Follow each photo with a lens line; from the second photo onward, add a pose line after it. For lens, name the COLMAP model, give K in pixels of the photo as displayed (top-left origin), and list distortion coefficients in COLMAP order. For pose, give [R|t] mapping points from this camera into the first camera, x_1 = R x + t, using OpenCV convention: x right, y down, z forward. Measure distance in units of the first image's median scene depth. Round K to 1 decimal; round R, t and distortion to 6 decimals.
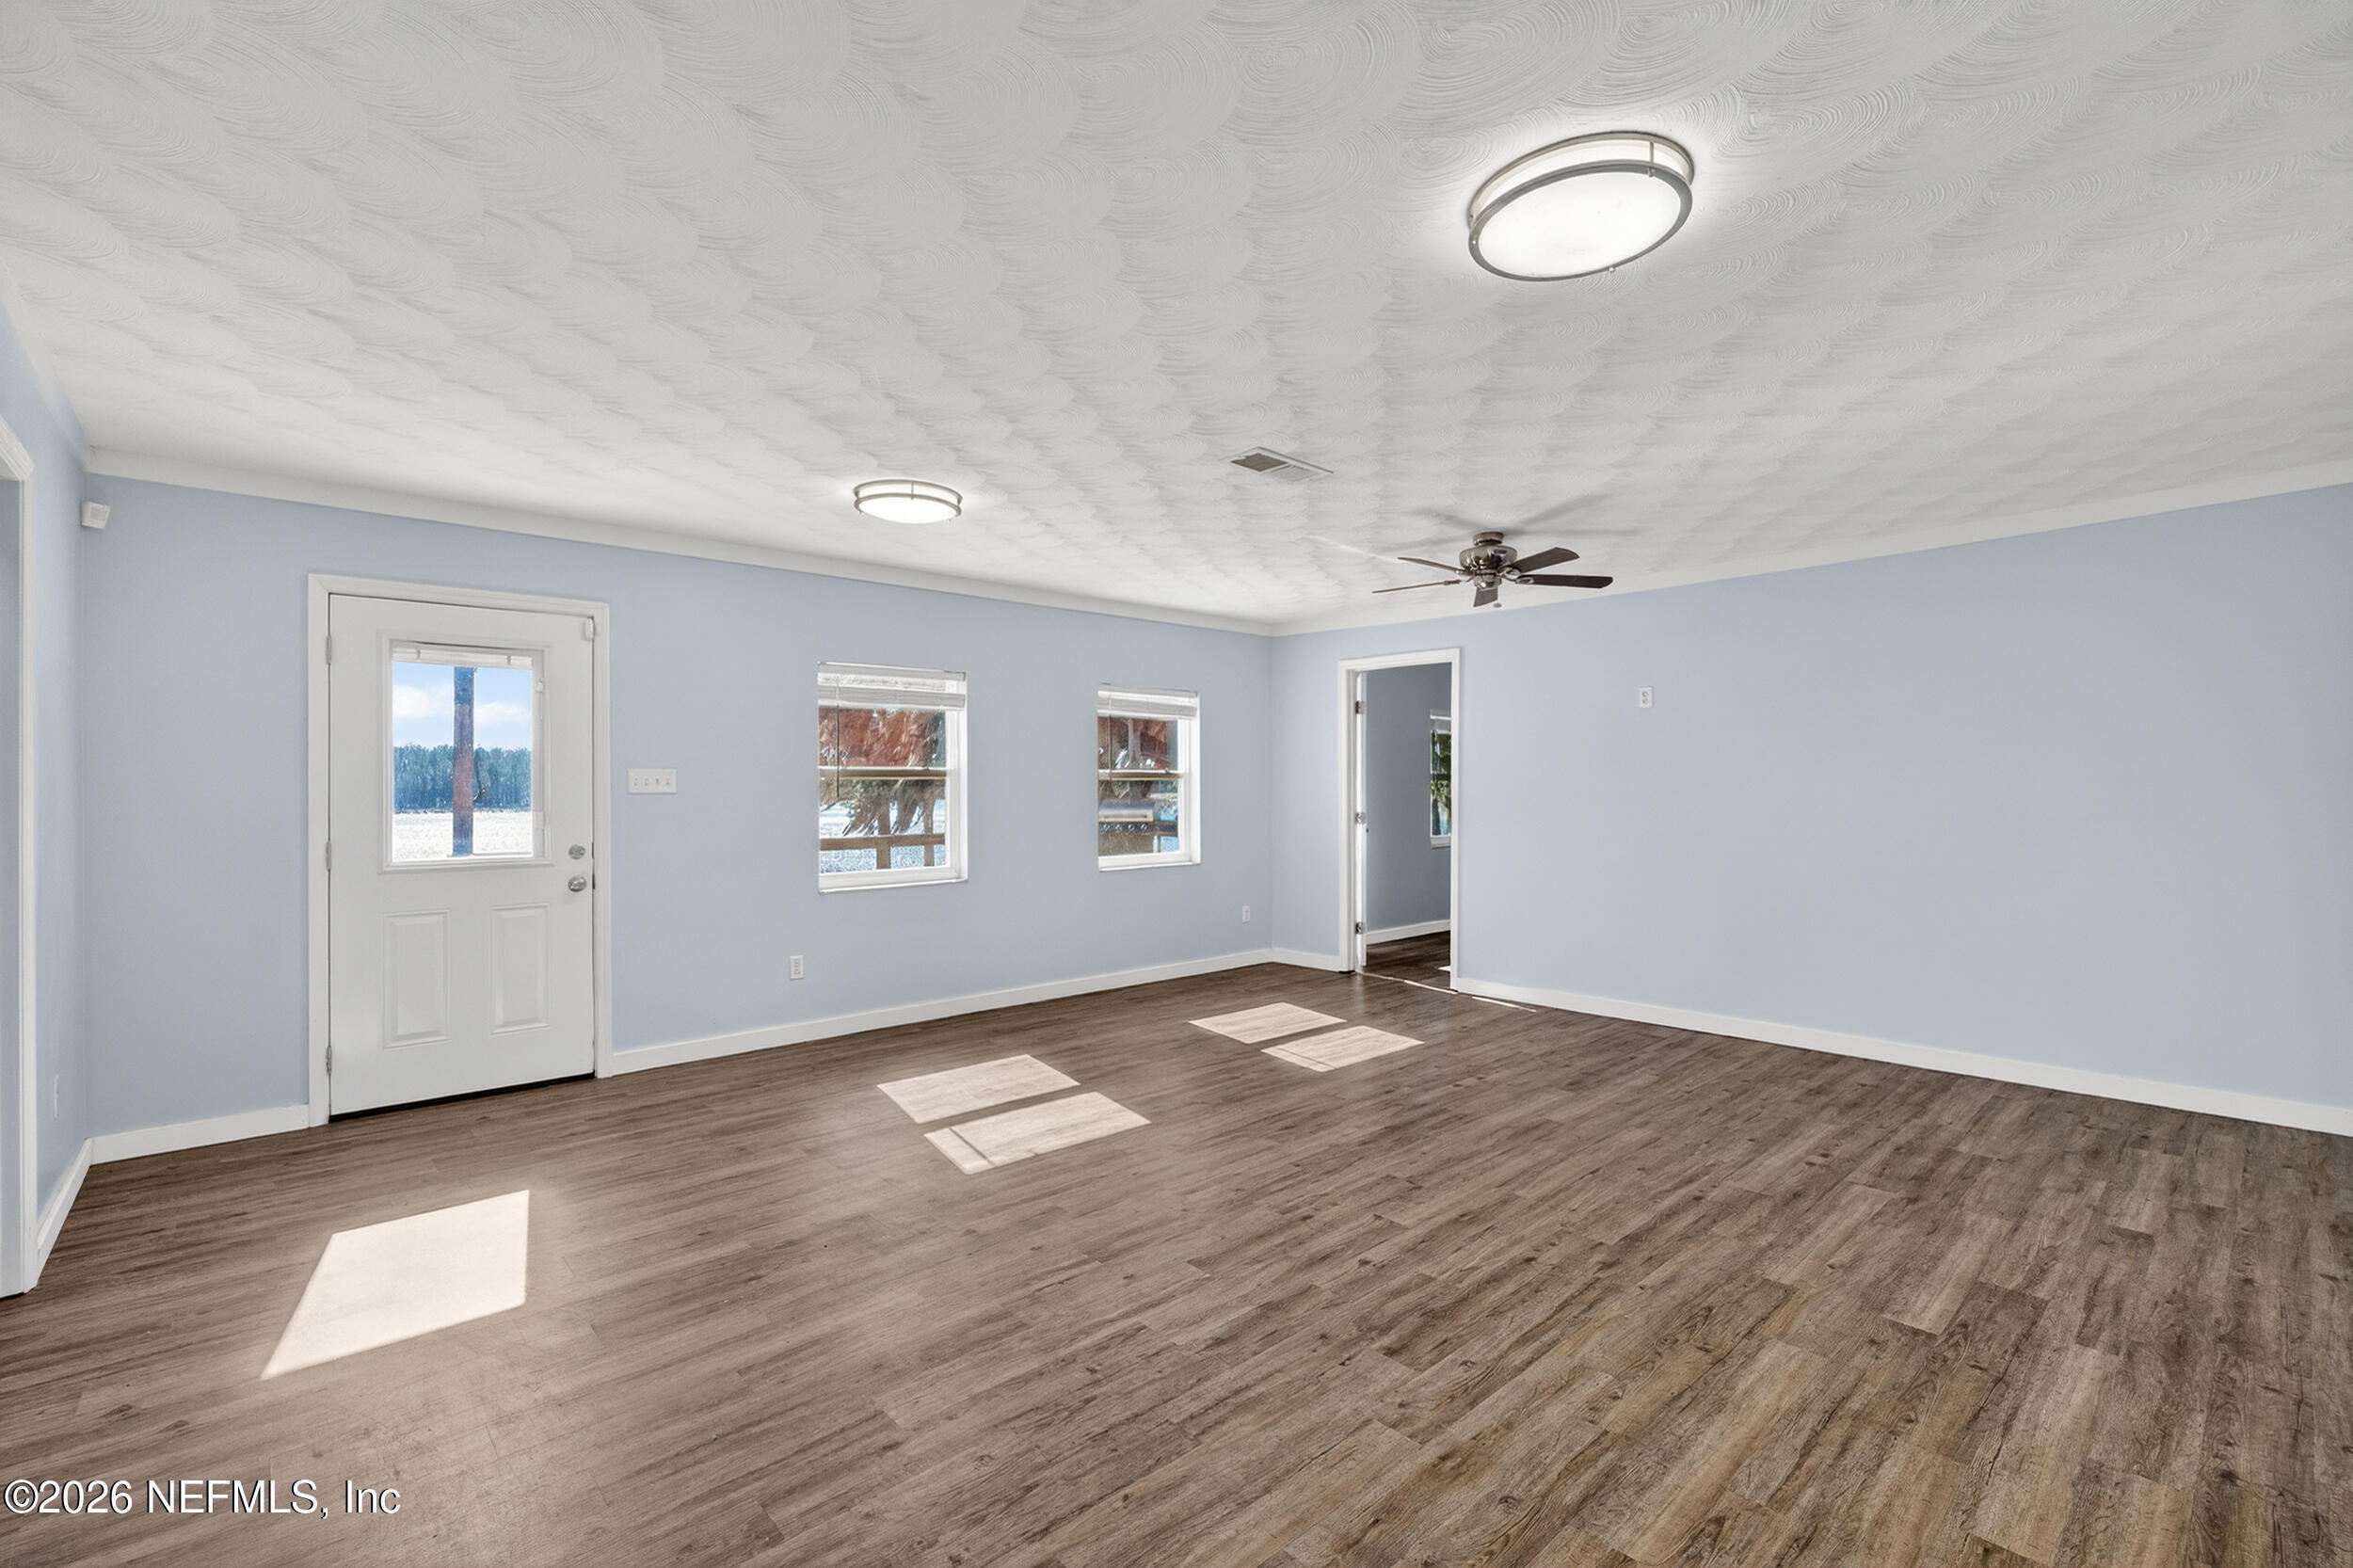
lens RADIAL K [[1042.5, 0, 1168.0], [0, 1042.5, 786.2], [0, 0, 1]] dist [-0.009521, 0.001329]
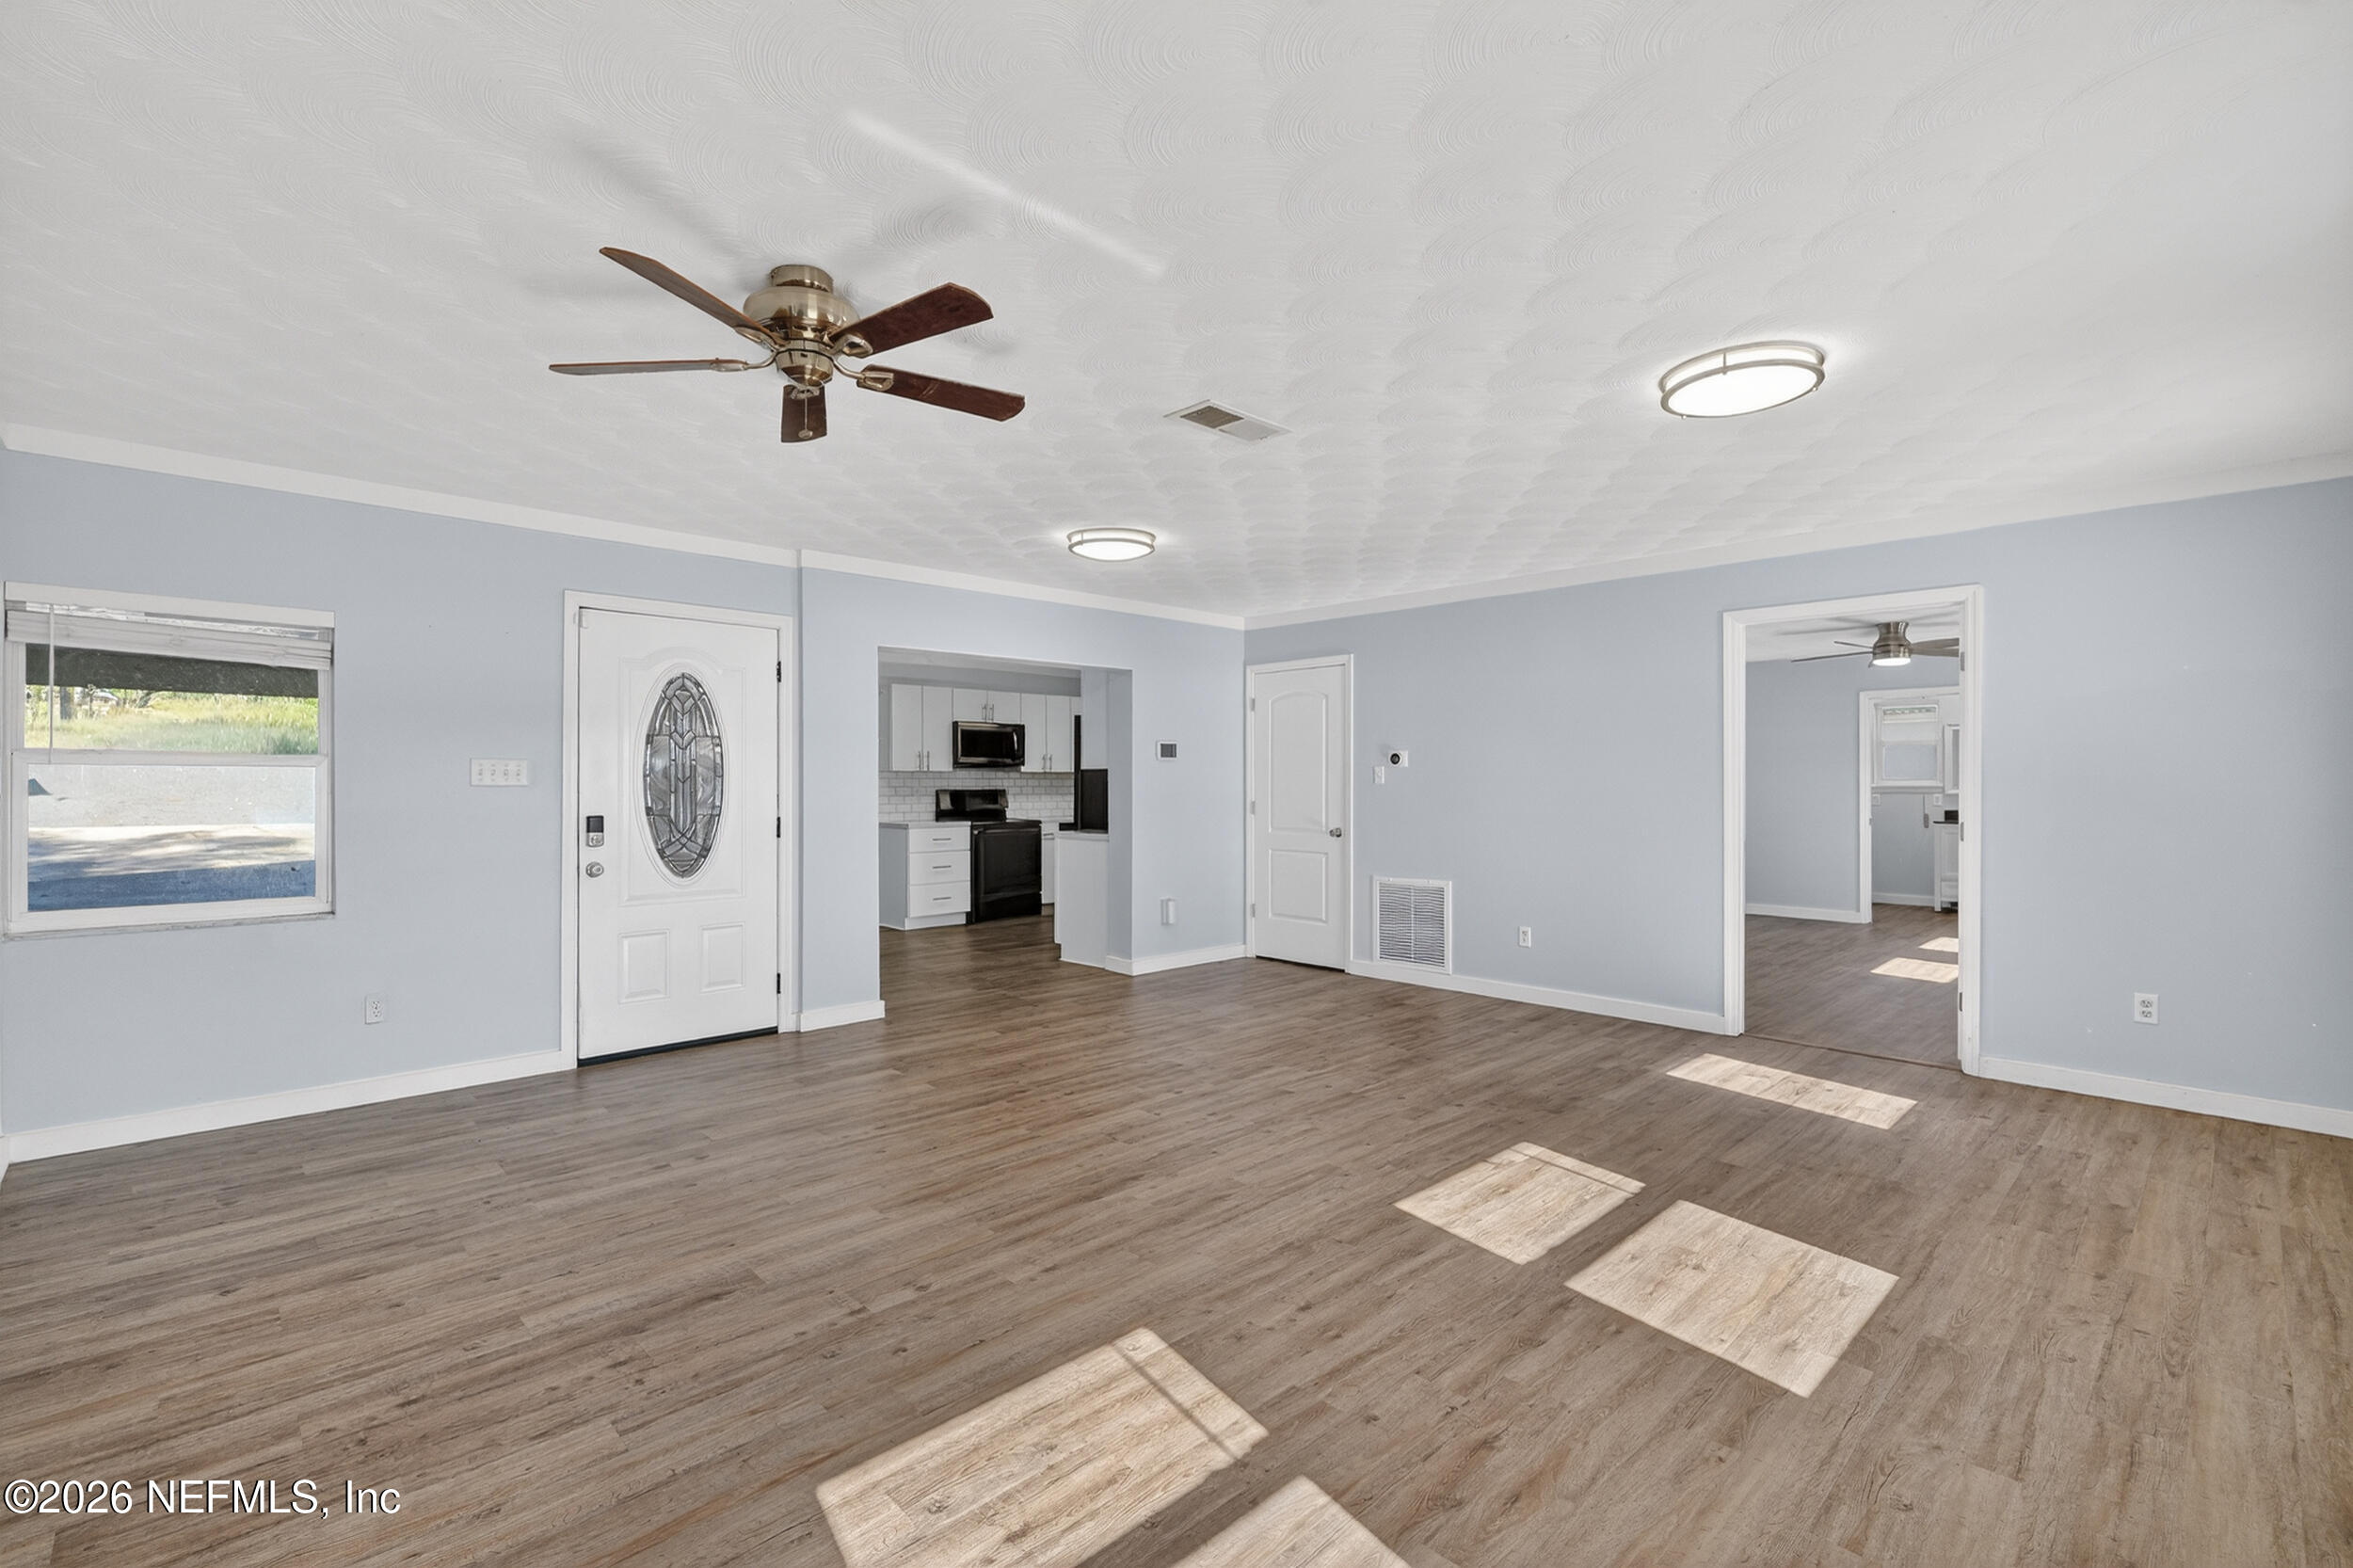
lens RADIAL K [[1042.5, 0, 1183.0], [0, 1042.5, 784.7], [0, 0, 1]] dist [-0.009521, 0.001329]
pose [[-0.998968, 0.003011, -0.045329, 0.182603], [0.003021, 0.999995, -0.000148, 0.005589], [0.045329, -0.000285, -0.998972, 1.838693]]
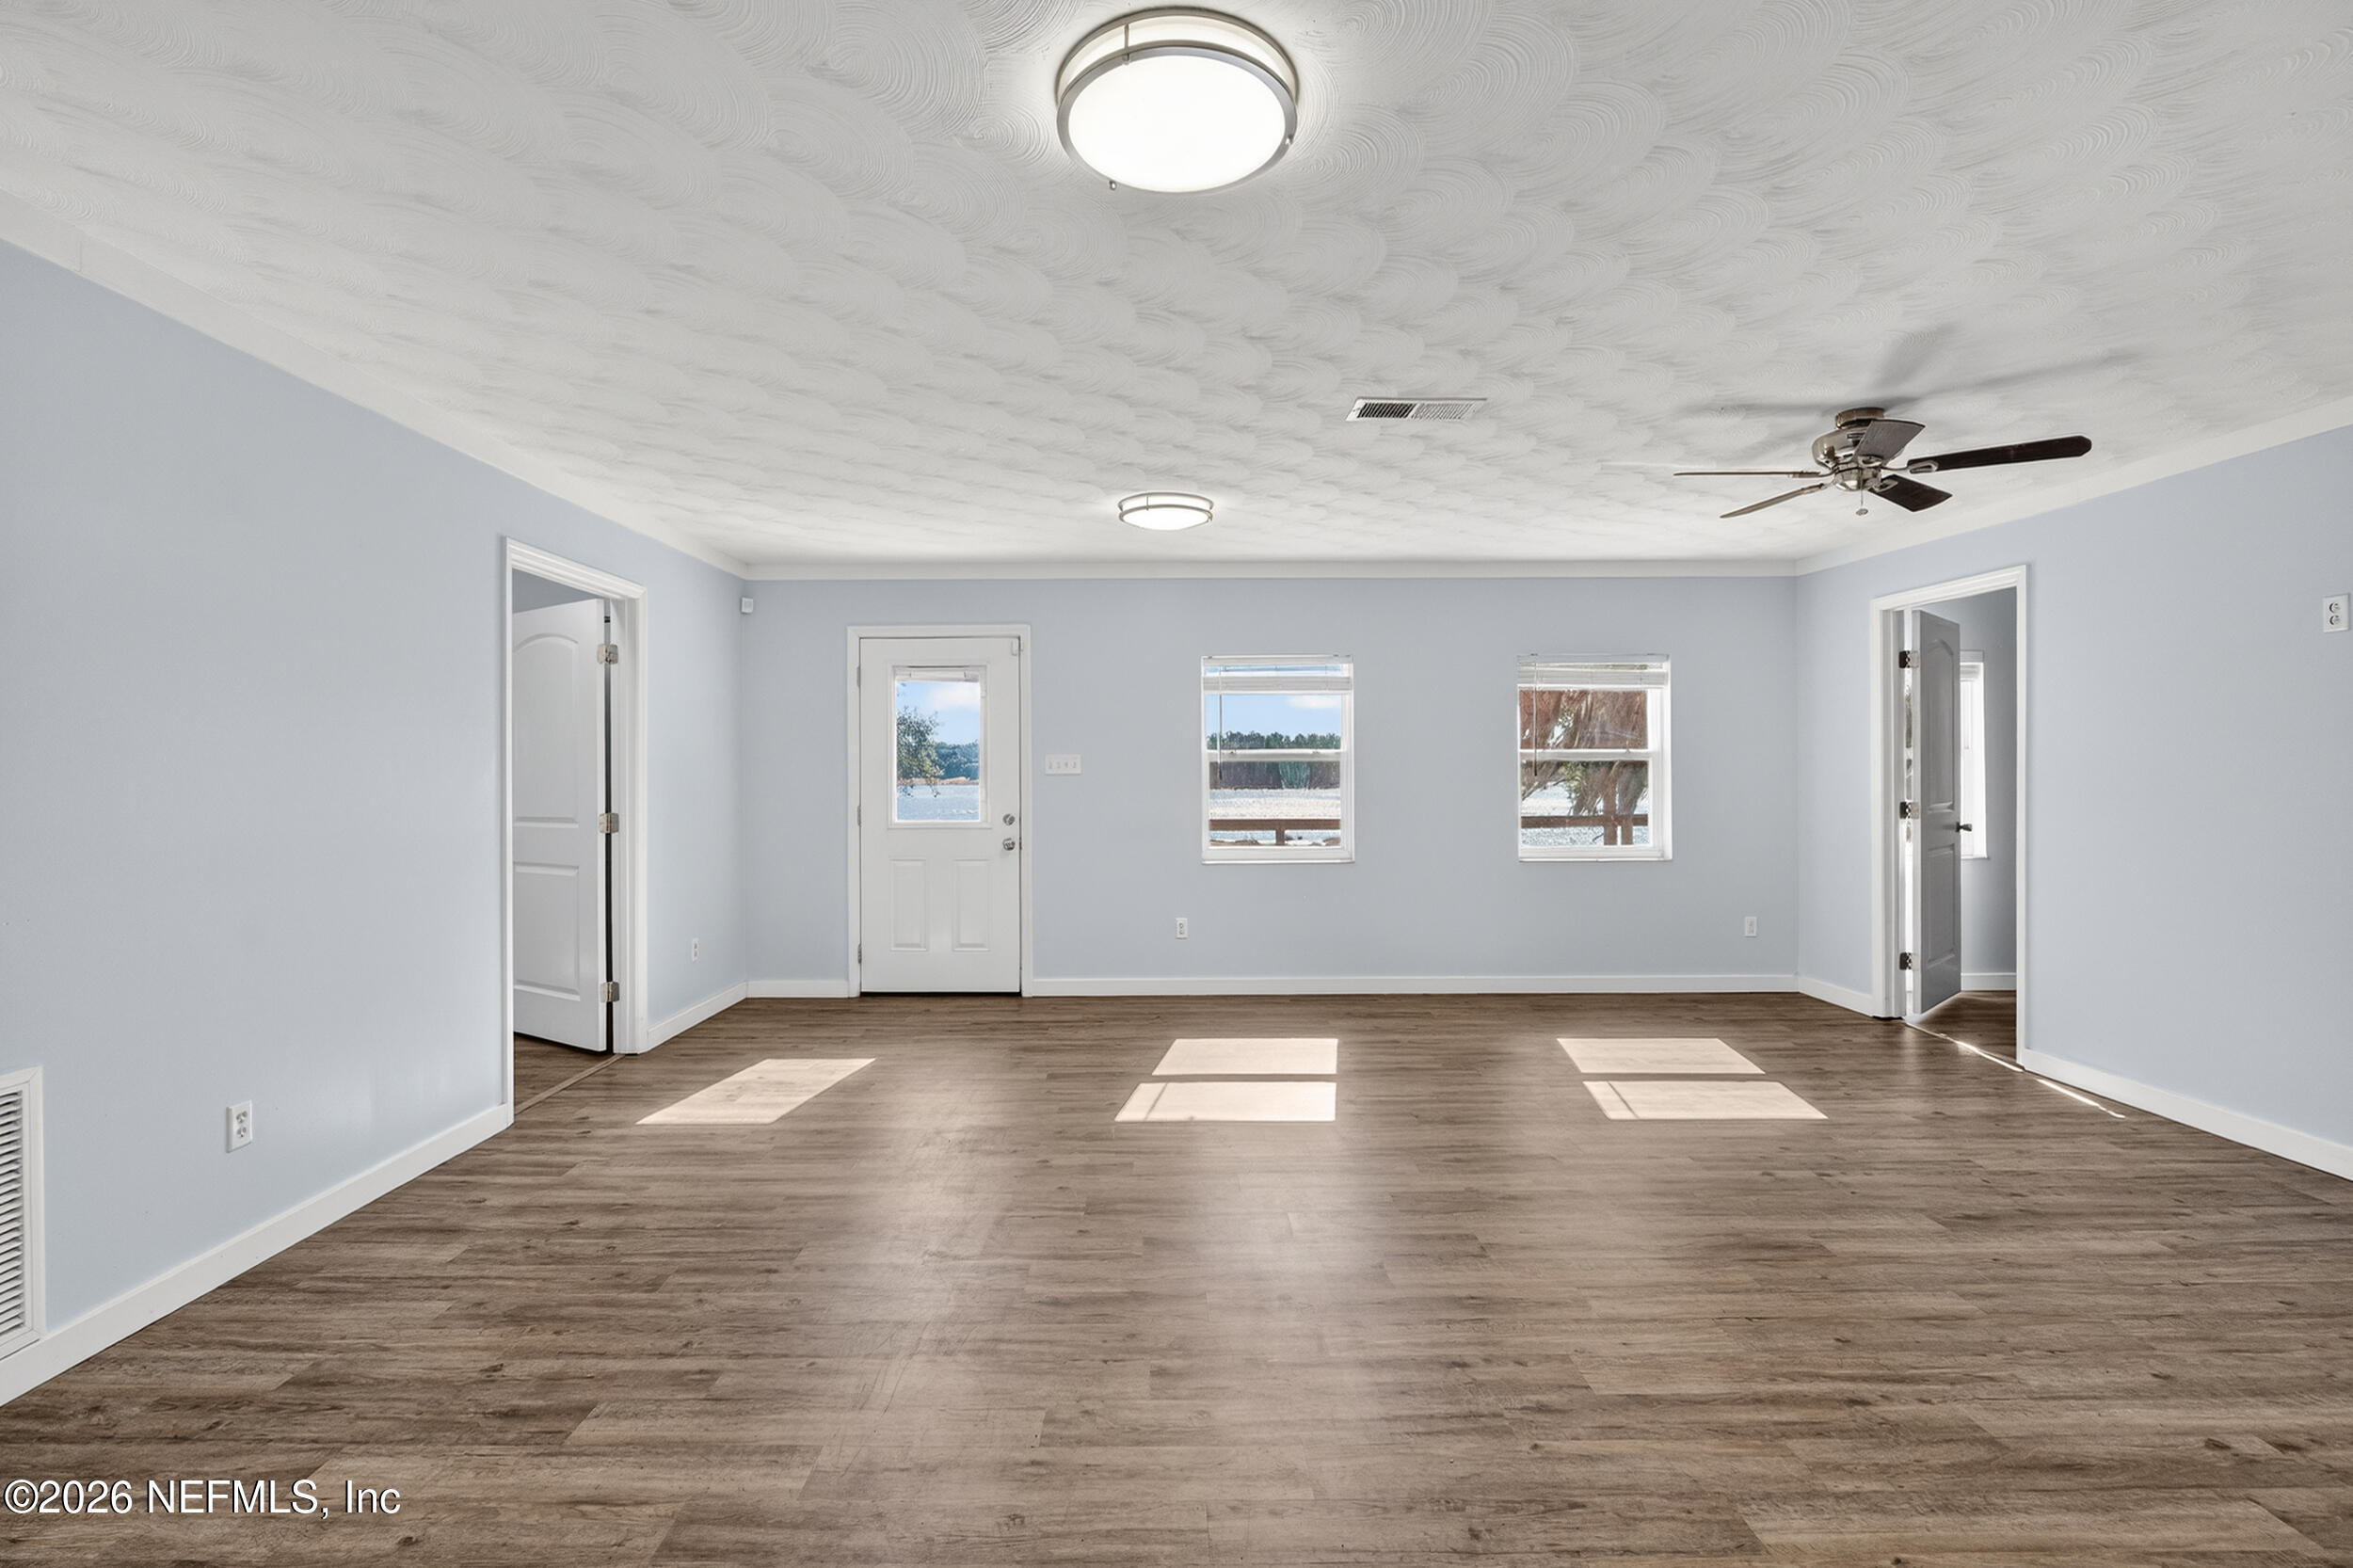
lens RADIAL K [[1042.5, 0, 1138.3], [0, 1042.5, 765.3], [0, 0, 1]] dist [-0.009521, 0.001329]
pose [[0.737888, -0.002110, -0.674919, 0.515142], [0.001962, 0.999998, -0.000981, -0.003136], [0.674920, -0.000601, 0.737891, 0.179501]]
